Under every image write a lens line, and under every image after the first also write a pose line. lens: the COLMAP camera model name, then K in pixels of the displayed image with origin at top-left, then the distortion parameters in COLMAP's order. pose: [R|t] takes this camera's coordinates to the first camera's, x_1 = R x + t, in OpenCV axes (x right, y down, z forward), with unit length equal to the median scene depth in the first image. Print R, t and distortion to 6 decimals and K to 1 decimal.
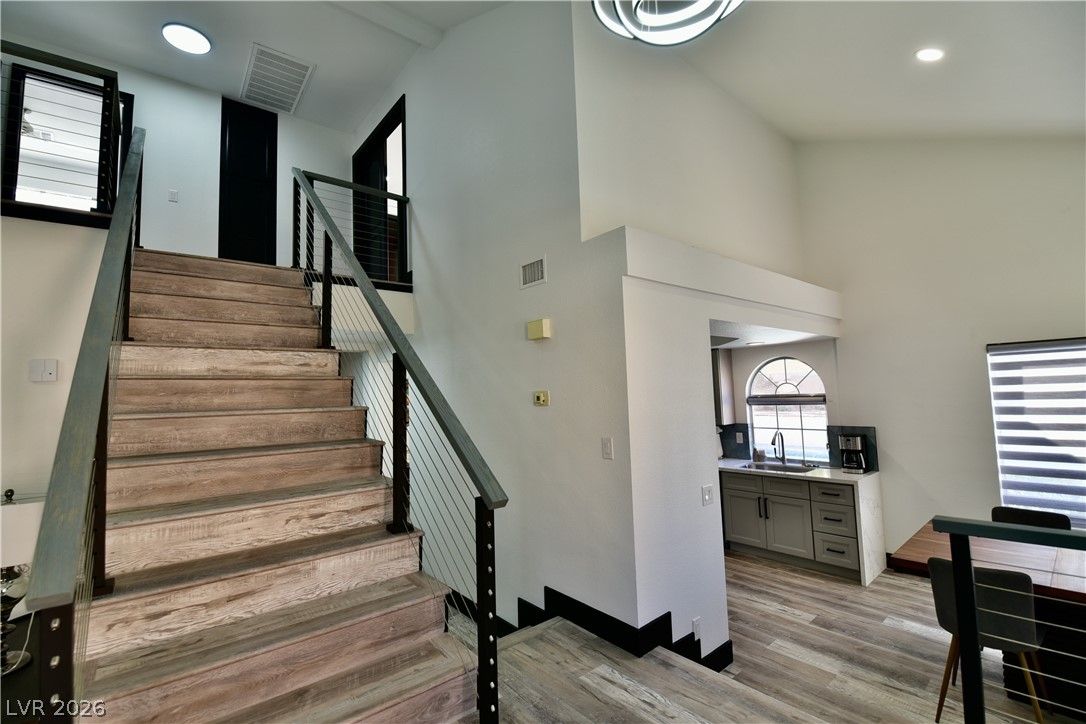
lens RADIAL K [[471.6, 0, 542.6], [0, 471.6, 356.6], [0, 0, 1]] dist [-0.004017, -0.008044]
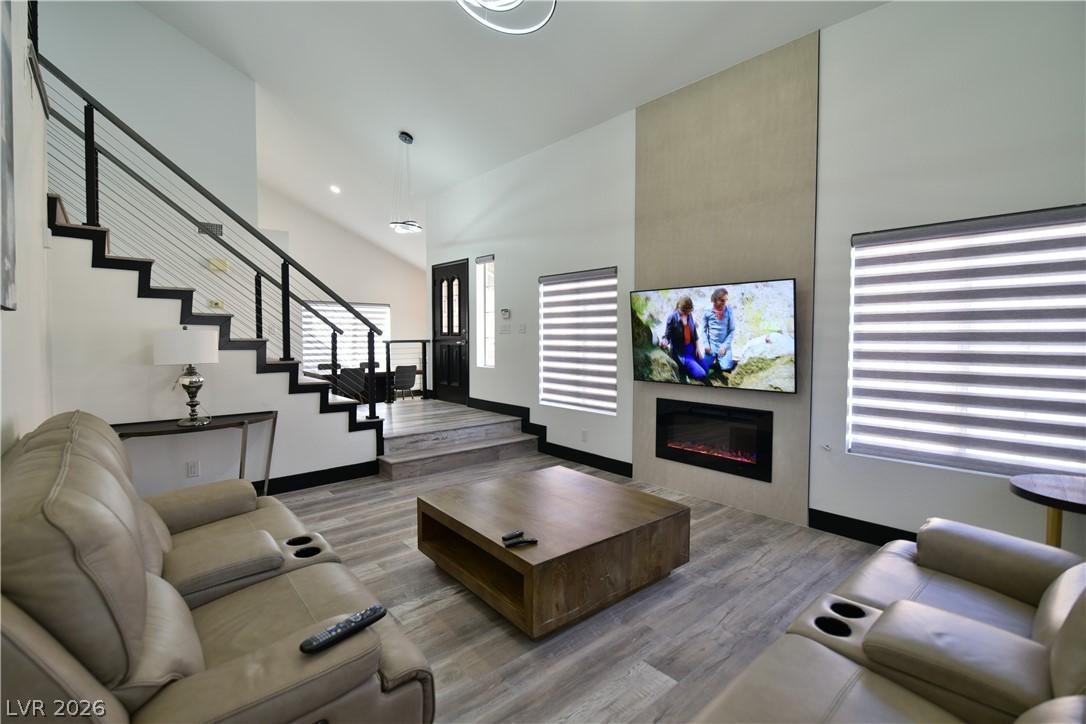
lens RADIAL K [[491.8, 0, 547.4], [0, 491.8, 360.8], [0, 0, 1]] dist [0.001521, -0.000068]
pose [[-0.025297, -0.015546, 0.999559, -1.400343], [-0.078344, 0.996835, 0.013521, 0.132178], [-0.996605, -0.077967, -0.026435, -0.144023]]
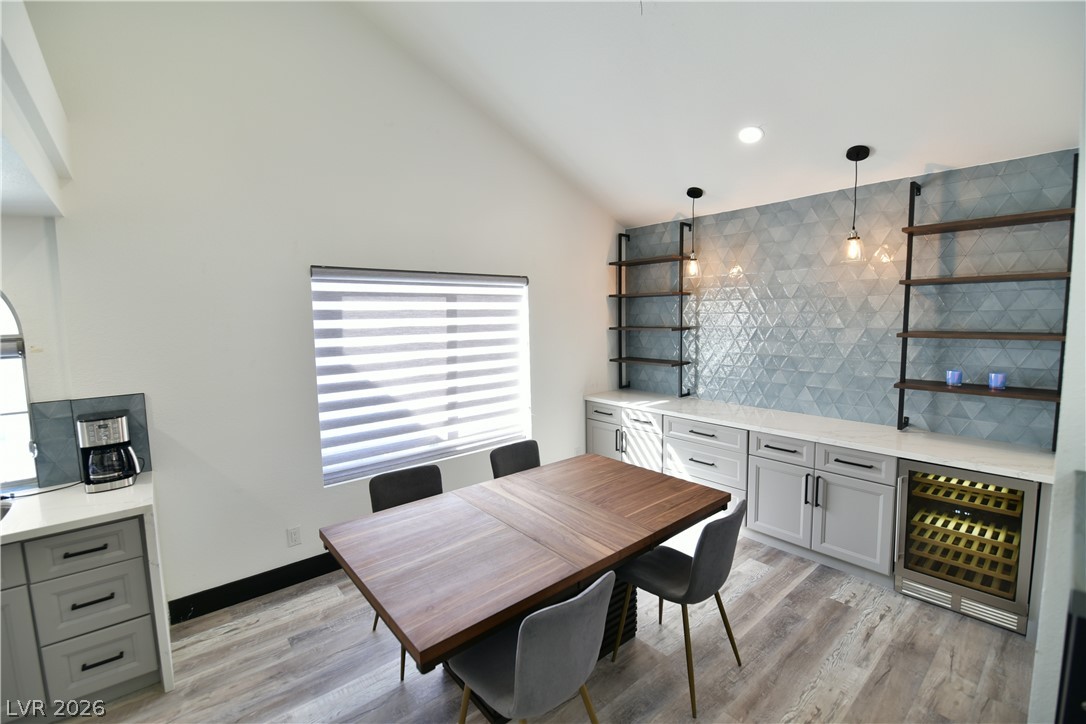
lens RADIAL K [[471.6, 0, 542.6], [0, 471.6, 356.6], [0, 0, 1]] dist [-0.004017, -0.008044]
pose [[-0.012333, -0.054469, 0.998439, 0.168415], [-0.061439, 0.996670, 0.053614, 0.052994], [-0.998035, -0.060682, -0.015639, 0.588949]]
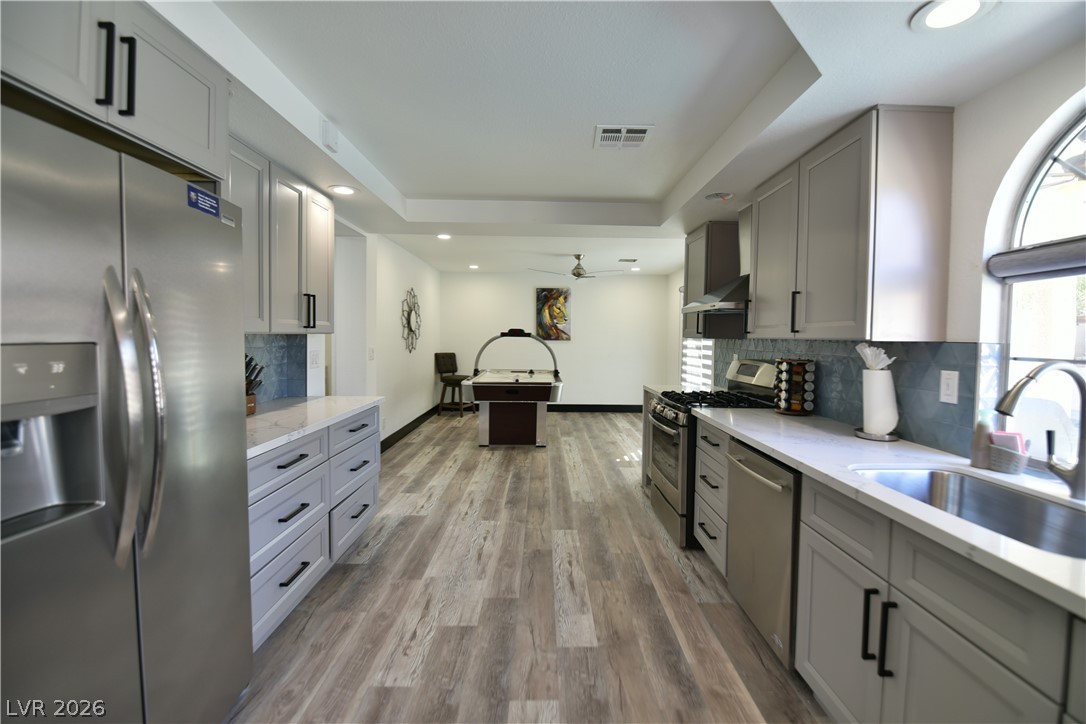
lens RADIAL K [[471.2, 0, 548.2], [0, 471.2, 357.4], [0, 0, 1]] dist [-0.006410, -0.007844]
pose [[0.775909, 0.073350, -0.626566, 0.541992], [0.008406, 0.991927, 0.126532, 0.148240], [0.630788, -0.103445, 0.769029, 0.786452]]
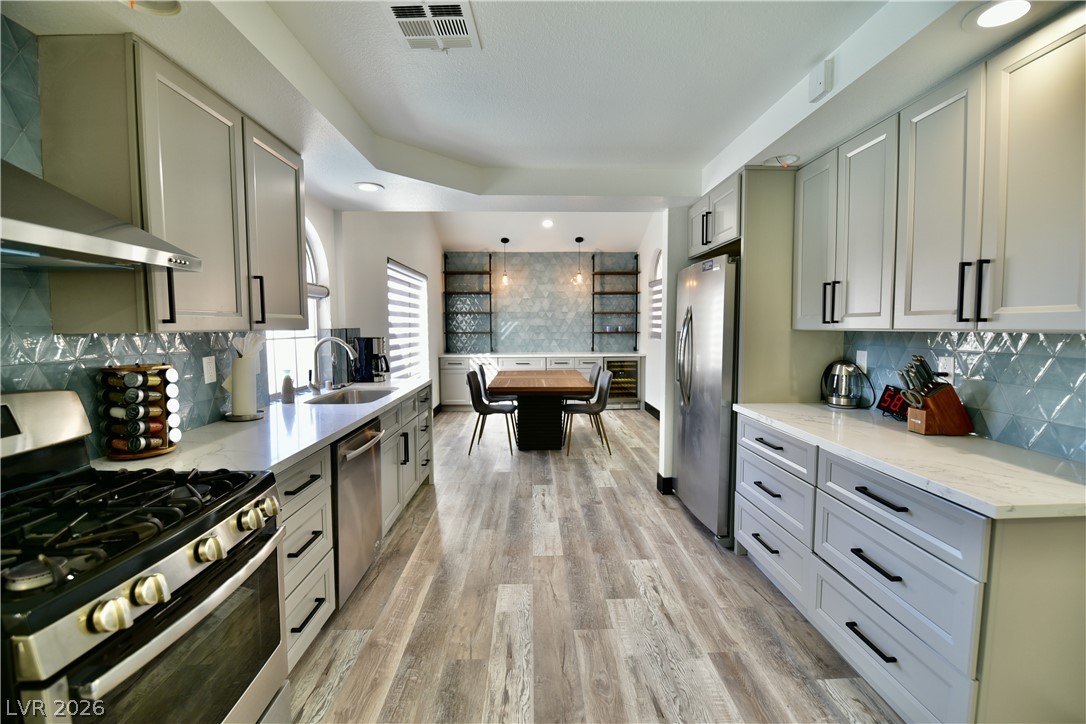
lens RADIAL K [[469.6, 0, 545.8], [0, 469.6, 357.3], [0, 0, 1]] dist [-0.006687, -0.008360]
pose [[-0.788019, -0.004169, 0.615636, -0.103250], [-0.017306, 0.999732, -0.015381, 0.228066], [-0.615407, -0.022775, -0.787880, 1.589196]]
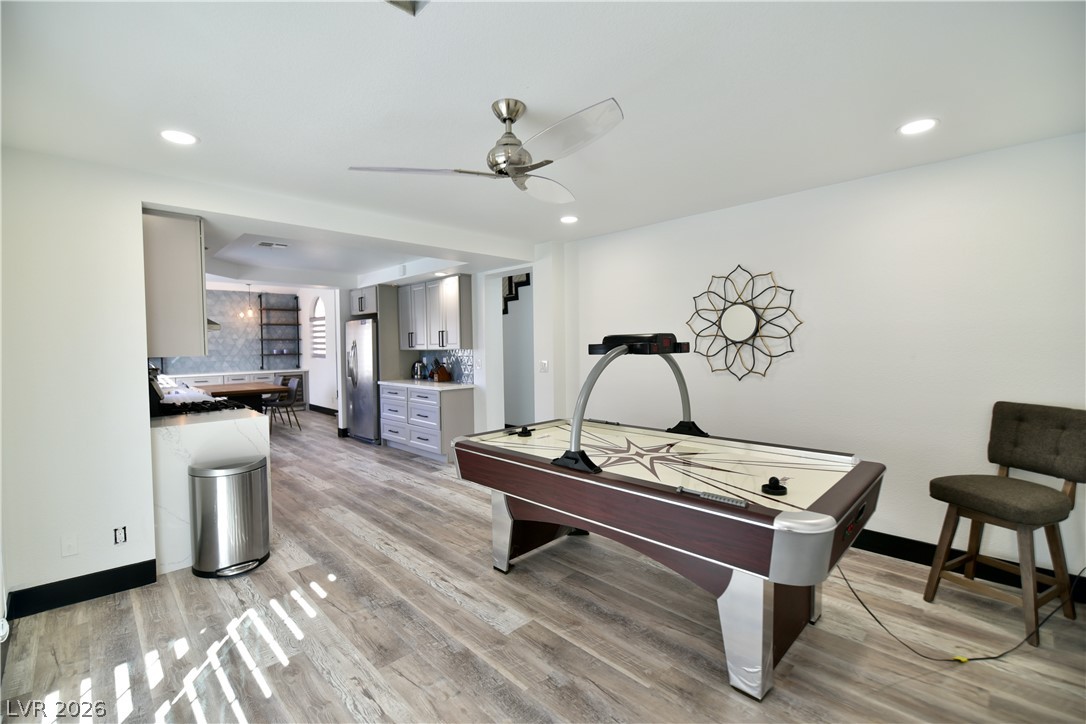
lens RADIAL K [[471.2, 0, 548.2], [0, 471.2, 357.4], [0, 0, 1]] dist [-0.006410, -0.007844]
pose [[-0.994271, 0.051001, -0.093937, -0.326083], [0.055486, 0.997410, -0.045775, 0.300990], [0.091360, -0.050725, -0.994525, 2.516962]]
